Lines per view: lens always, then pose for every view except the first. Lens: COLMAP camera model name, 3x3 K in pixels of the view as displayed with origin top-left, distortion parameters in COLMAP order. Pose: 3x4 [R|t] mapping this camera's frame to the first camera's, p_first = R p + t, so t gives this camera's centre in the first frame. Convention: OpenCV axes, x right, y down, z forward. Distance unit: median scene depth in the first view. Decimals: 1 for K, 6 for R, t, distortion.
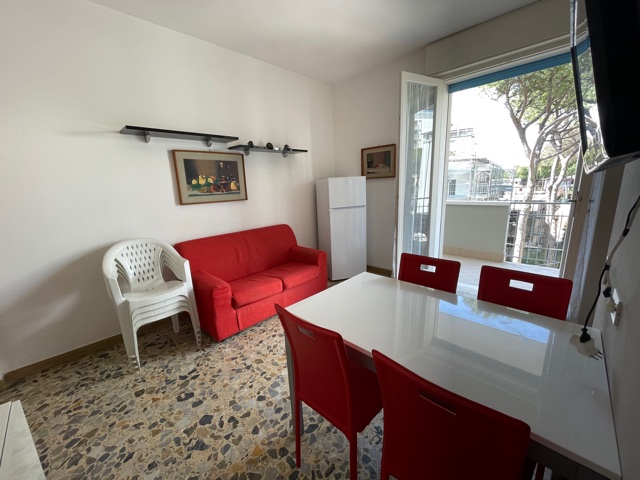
lens RADIAL K [[256.3, 0, 319.5], [0, 256.3, 240.6], [0, 0, 1]] dist [-0.001476, -0.000265]
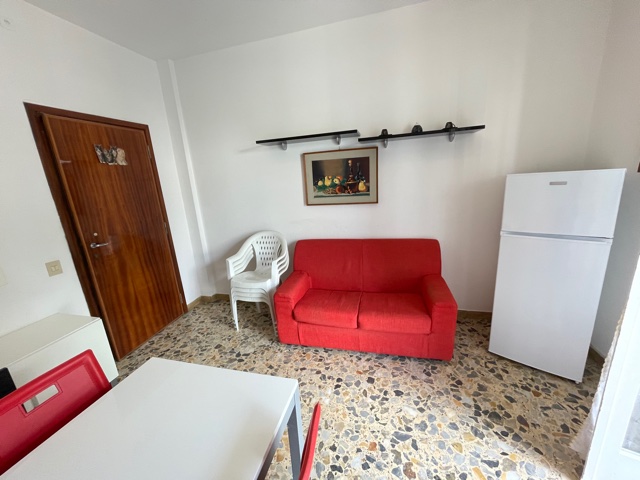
lens RADIAL K [[256.3, 0, 319.5], [0, 256.3, 240.6], [0, 0, 1]] dist [-0.001476, -0.000265]
pose [[0.493782, 0.222639, -0.840601, 0.397679], [-0.141911, 0.974341, 0.174701, -0.184796], [0.857928, 0.033026, 0.512707, 0.491896]]
